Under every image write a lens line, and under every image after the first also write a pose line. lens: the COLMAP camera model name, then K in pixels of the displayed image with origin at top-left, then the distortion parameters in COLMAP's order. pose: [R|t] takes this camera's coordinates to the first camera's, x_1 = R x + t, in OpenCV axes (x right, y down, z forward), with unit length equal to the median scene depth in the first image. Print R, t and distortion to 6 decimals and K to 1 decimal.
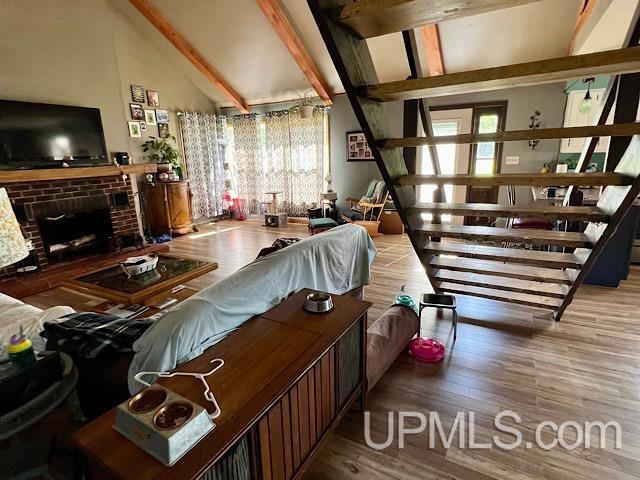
lens RADIAL K [[339.7, 0, 322.0], [0, 339.7, 237.6], [0, 0, 1]] dist [0.000175, 0.000052]
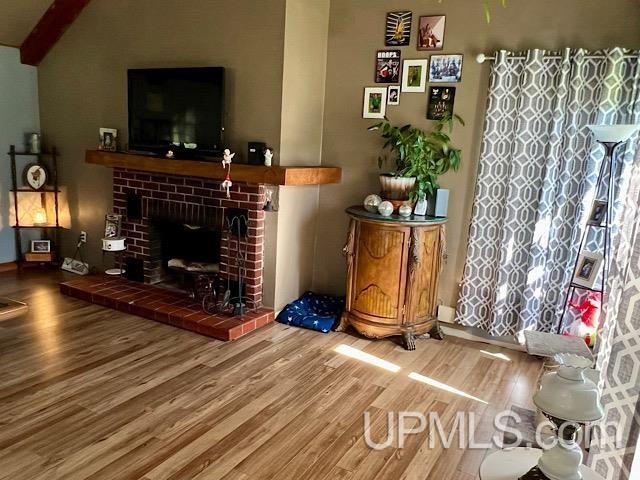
lens RADIAL K [[502.4, 0, 321.2], [0, 502.4, 244.3], [0, 0, 1]] dist [0.007183, 0.002074]
pose [[0.010388, 0.211002, -0.977431, 0.202577], [-0.305860, 0.931304, 0.197793, -0.242677], [0.952020, 0.296902, 0.074211, 0.916278]]
